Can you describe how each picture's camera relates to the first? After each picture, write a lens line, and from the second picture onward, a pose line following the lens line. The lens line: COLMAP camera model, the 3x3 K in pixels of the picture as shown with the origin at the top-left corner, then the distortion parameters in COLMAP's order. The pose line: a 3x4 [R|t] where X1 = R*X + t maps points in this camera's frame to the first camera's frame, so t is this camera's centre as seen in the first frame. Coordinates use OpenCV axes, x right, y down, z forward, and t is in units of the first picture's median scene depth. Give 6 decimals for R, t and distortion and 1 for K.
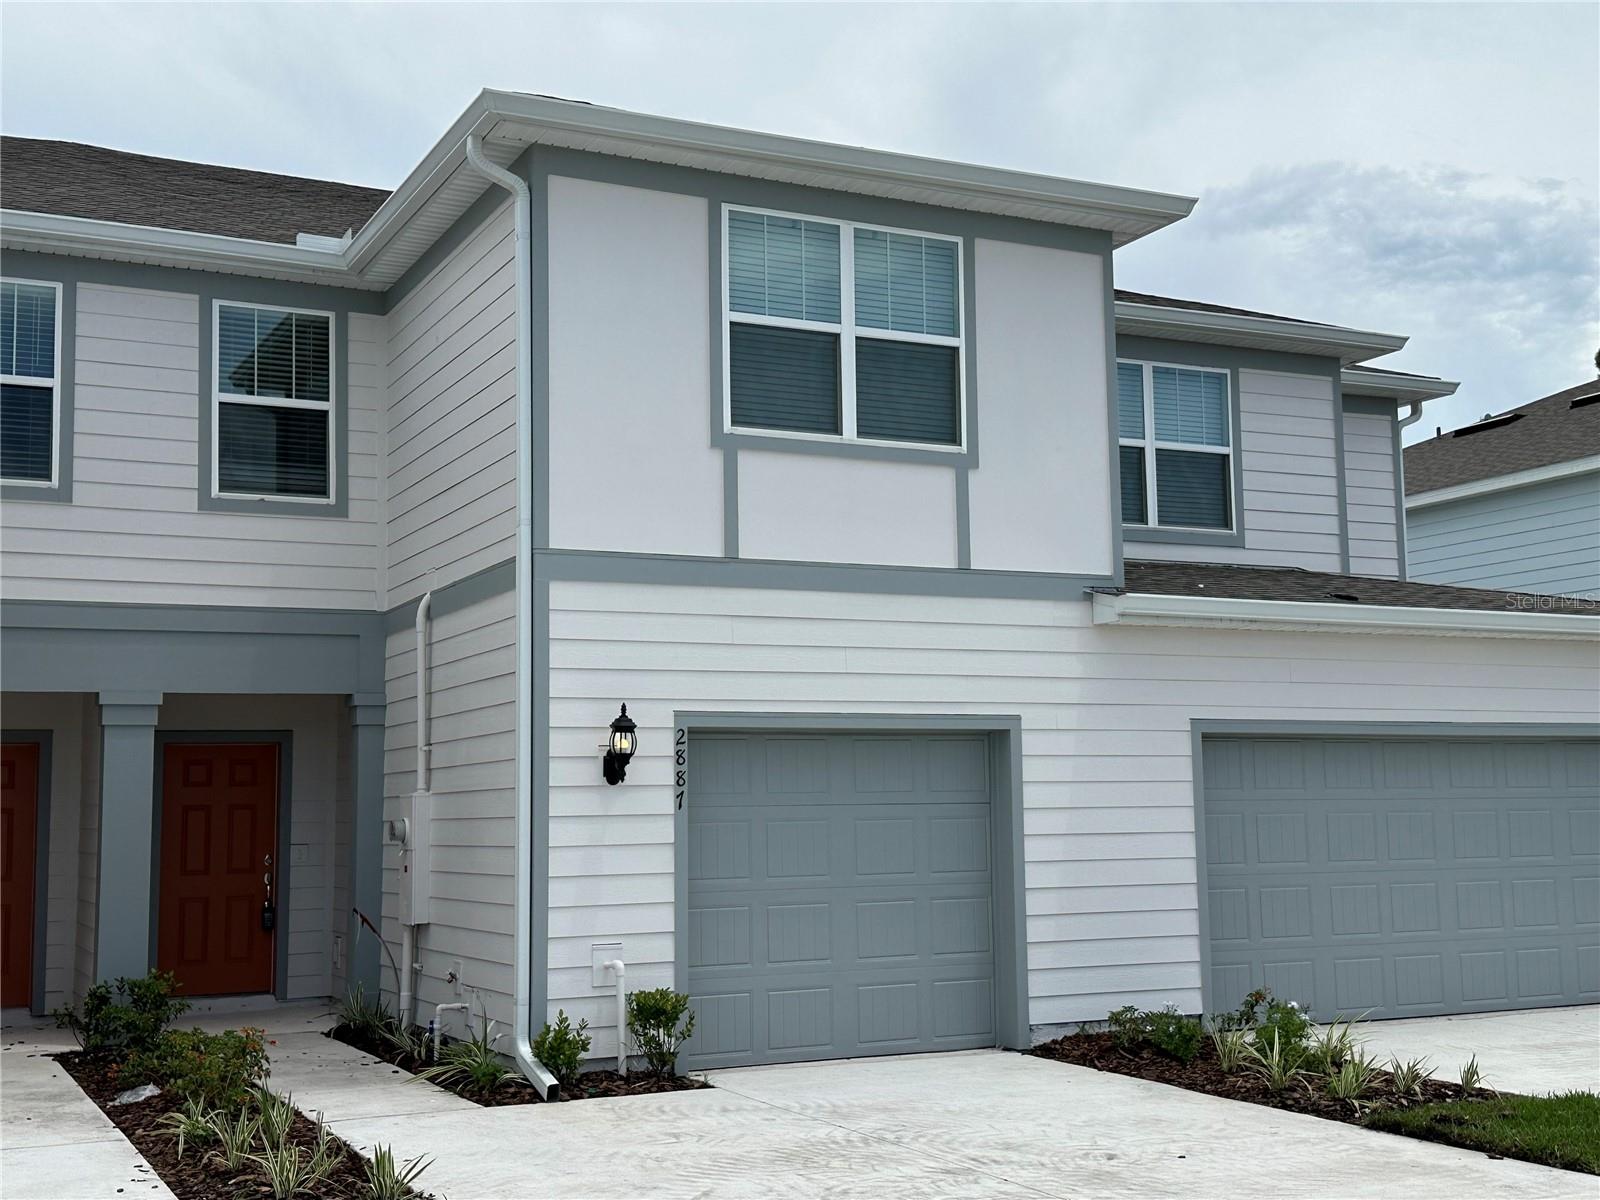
lens RADIAL K [[1918.1, 0, 800.2], [0, 1918.1, 599.3], [0, 0, 1]] dist [0.106242, 0.000000]
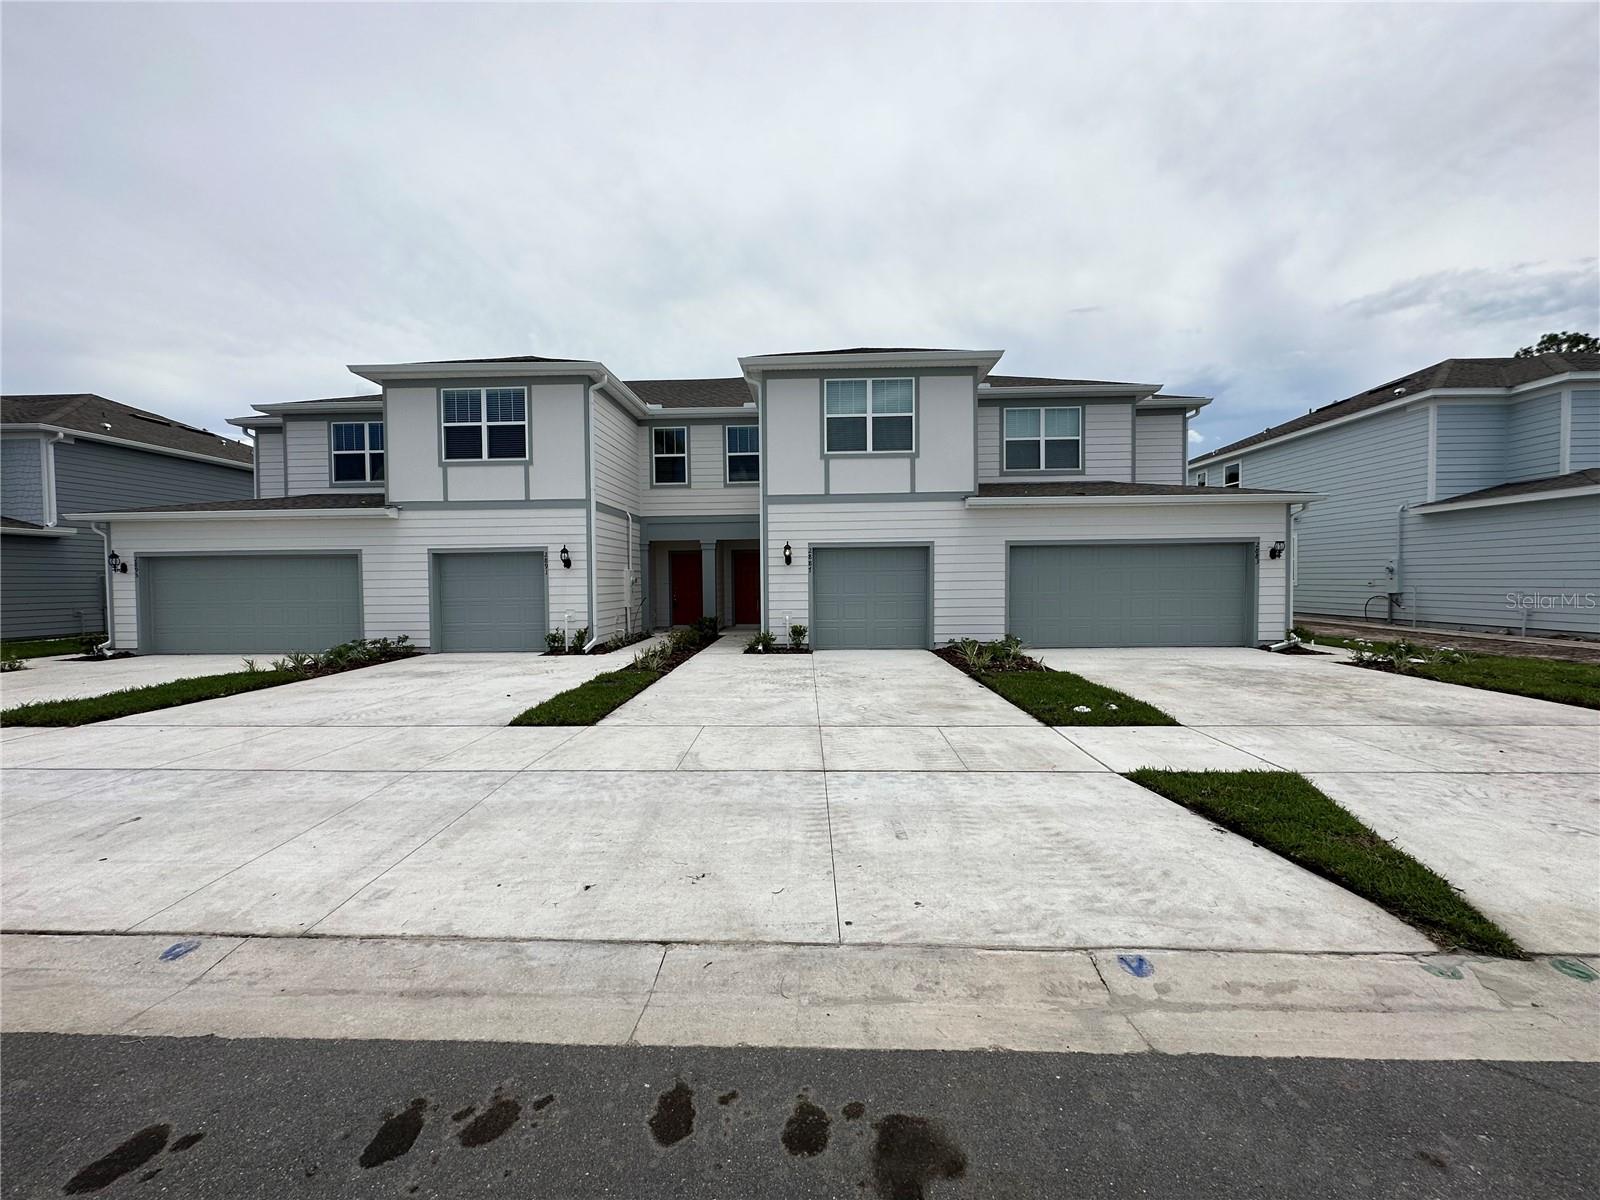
lens RADIAL K [[637.7, 0, 799.0], [0, 637.7, 599.5], [0, 0, 1]] dist [0.001947, 0.000053]
pose [[0.878535, 0.020522, -0.477237, 0.405466], [0.050921, 0.989360, 0.136285, 0.004585], [0.474956, -0.144032, 0.868143, 0.031332]]
